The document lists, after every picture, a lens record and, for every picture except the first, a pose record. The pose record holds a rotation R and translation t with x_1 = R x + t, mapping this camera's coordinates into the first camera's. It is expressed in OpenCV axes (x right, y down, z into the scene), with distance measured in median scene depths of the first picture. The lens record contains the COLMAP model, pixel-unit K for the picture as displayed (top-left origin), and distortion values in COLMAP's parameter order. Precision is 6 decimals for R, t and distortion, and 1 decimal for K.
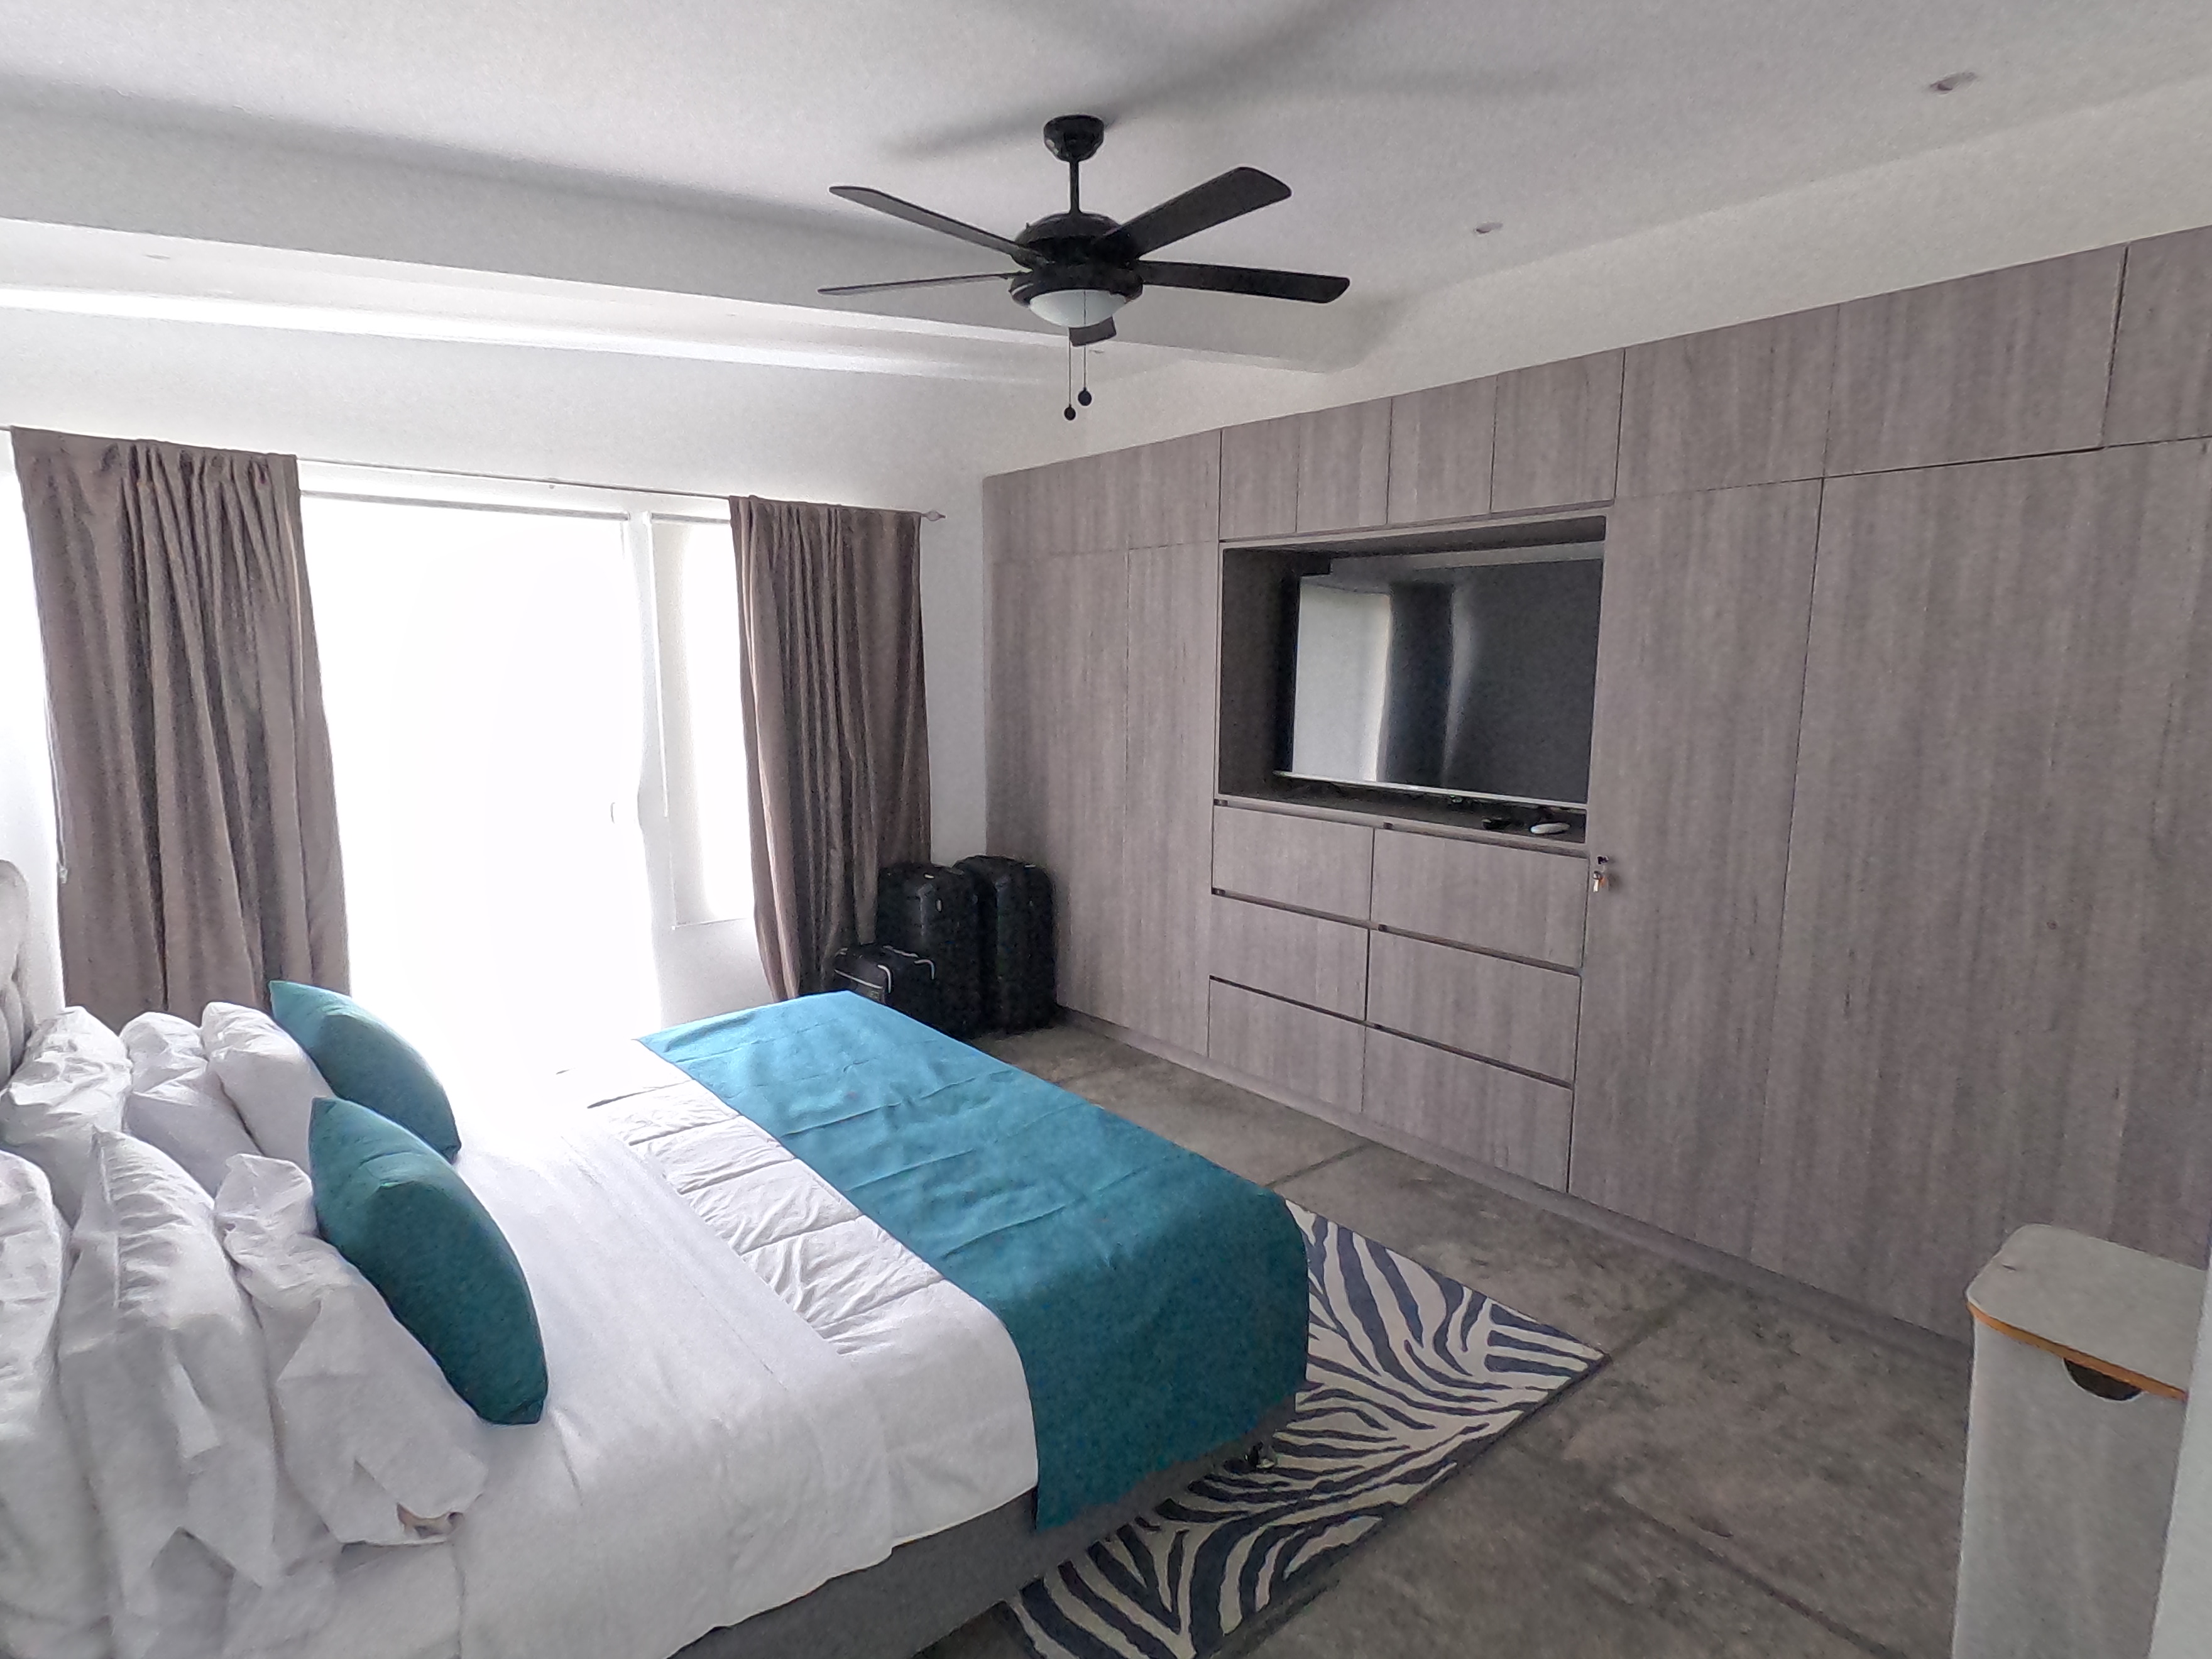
lens RADIAL K [[1170.3, 0, 1100.0], [0, 1170.3, 822.0], [0, 0, 1]] dist [0.009871, -0.010340]
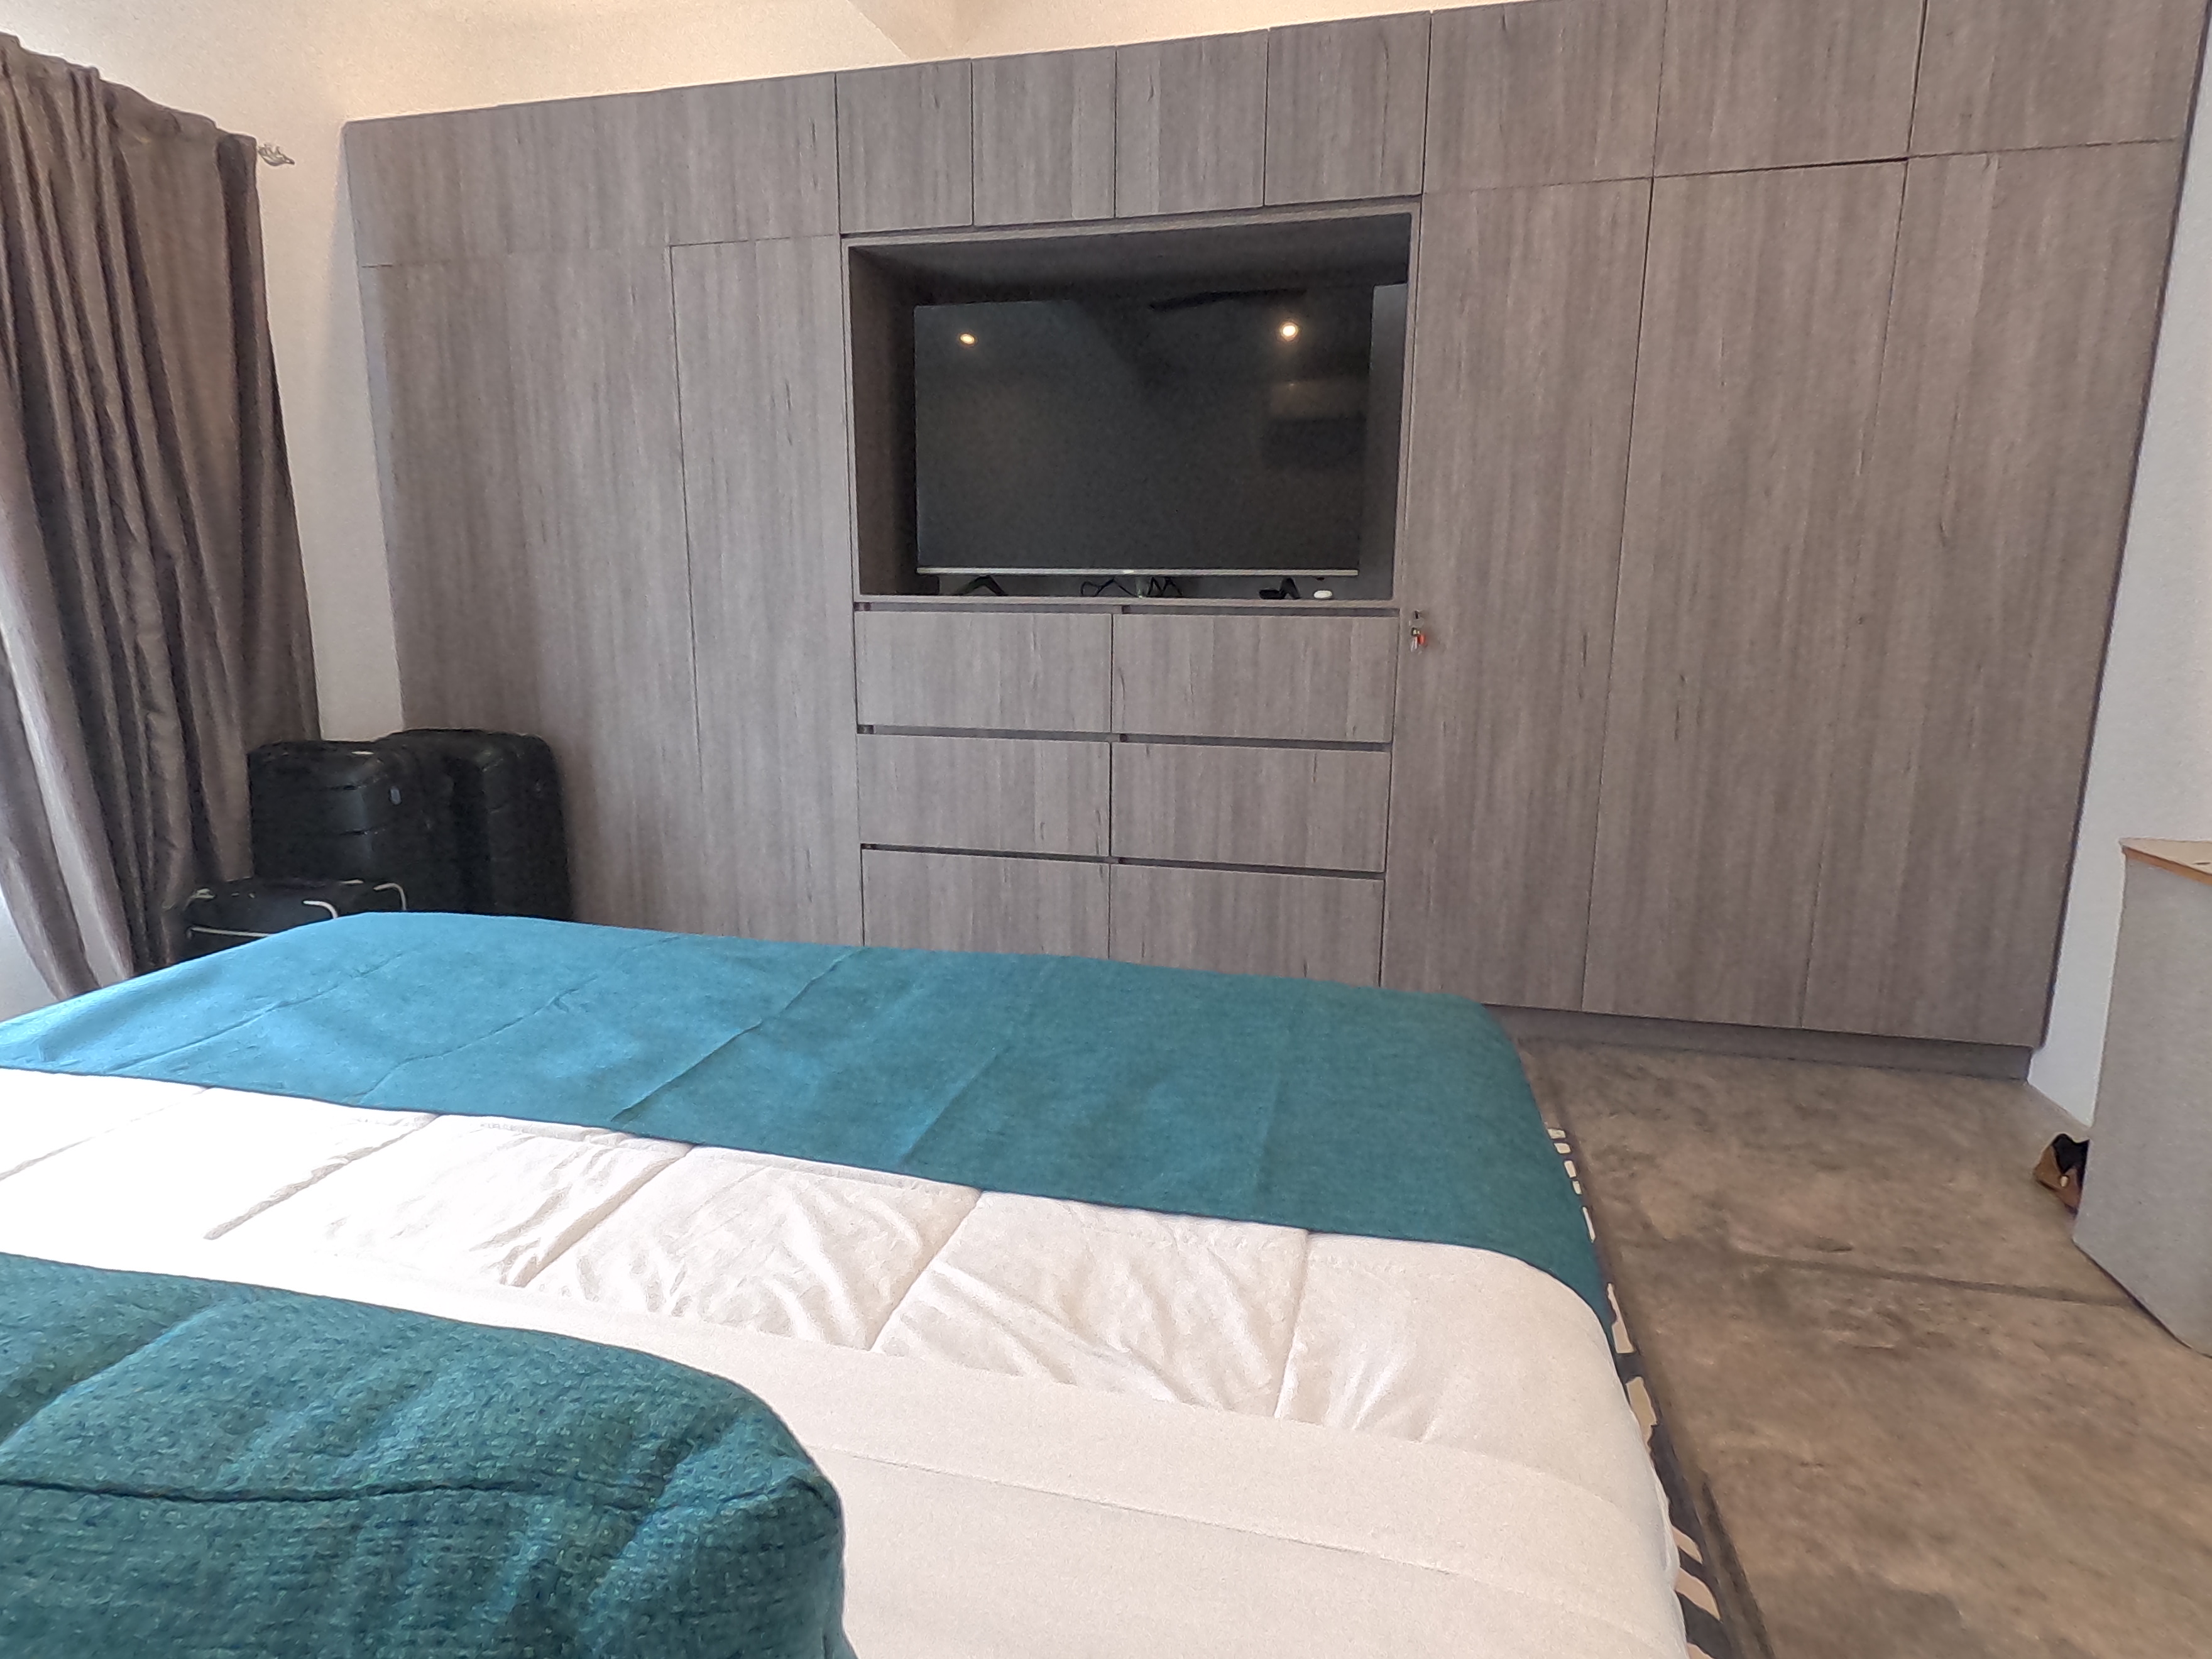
lens RADIAL K [[1170.3, 0, 1100.0], [0, 1170.3, 822.0], [0, 0, 1]] dist [0.009871, -0.010340]
pose [[0.793339, -0.102496, 0.600089, -0.327716], [0.082844, 0.994732, 0.060378, 0.119900], [-0.603116, 0.001814, 0.797651, 0.442131]]
